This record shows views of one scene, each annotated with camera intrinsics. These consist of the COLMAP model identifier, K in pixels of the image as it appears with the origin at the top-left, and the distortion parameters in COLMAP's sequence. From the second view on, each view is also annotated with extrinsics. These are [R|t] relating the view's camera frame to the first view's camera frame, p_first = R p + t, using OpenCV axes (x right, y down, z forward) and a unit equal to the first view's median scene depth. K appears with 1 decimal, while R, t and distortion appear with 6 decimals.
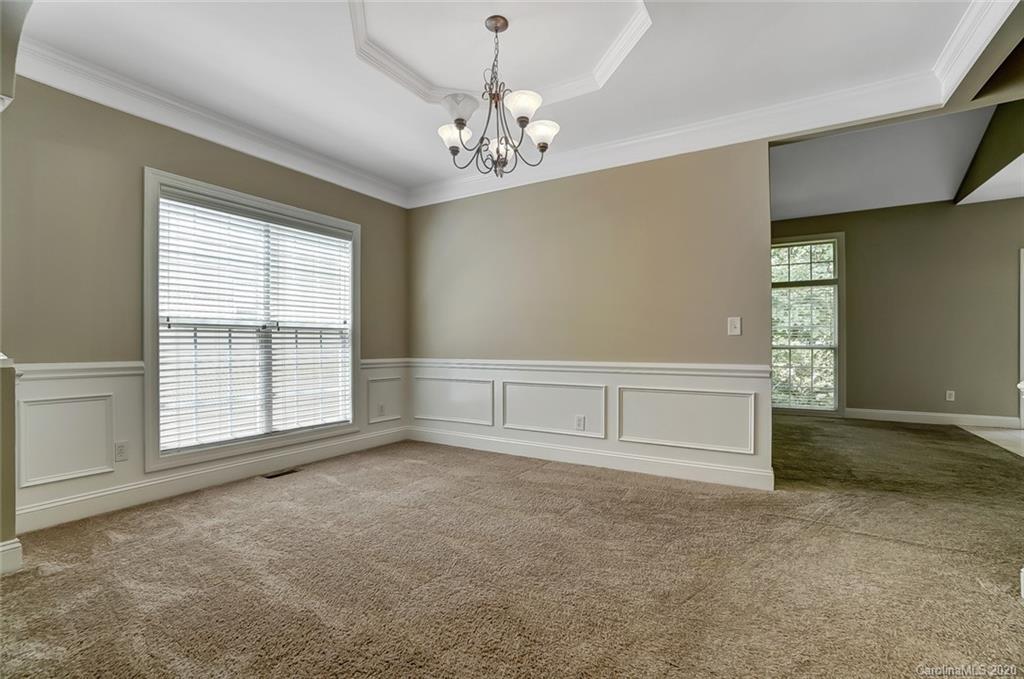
lens RADIAL K [[455.7, 0, 512.0], [0, 455.7, 339.5], [0, 0, 1]] dist [-0.065300, 0.023251]
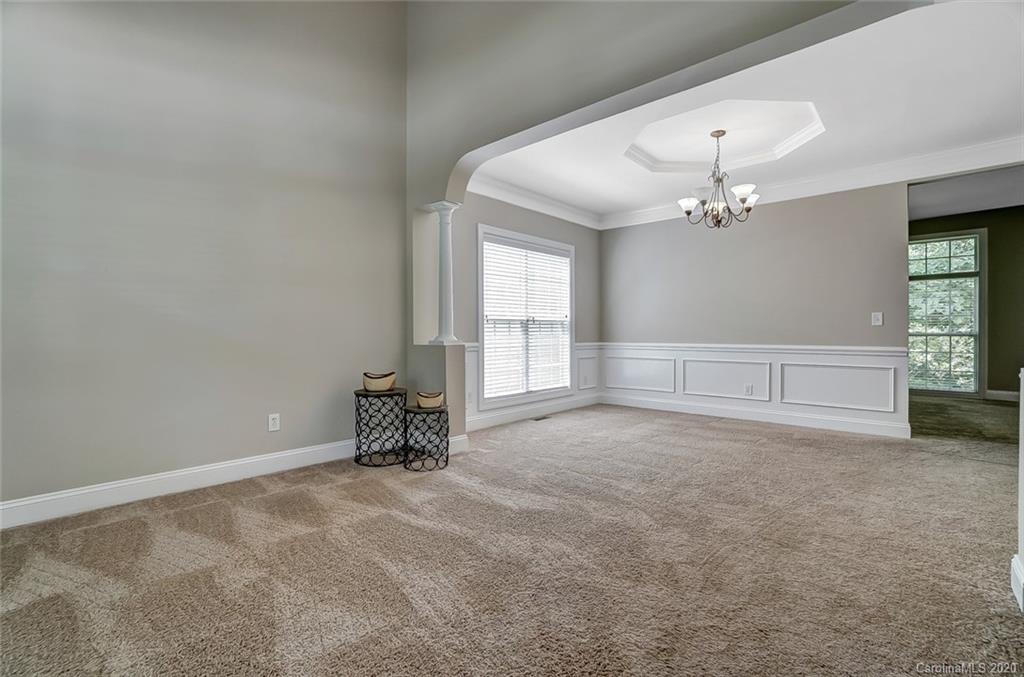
lens RADIAL K [[452.0, 0, 511.5], [0, 452.0, 332.5], [0, 0, 1]] dist [-0.062859, 0.022064]
pose [[0.978056, -0.000873, -0.208342, -0.236546], [0.003448, 0.999922, 0.011995, -0.005517], [0.208315, -0.012450, 0.977983, -0.397728]]
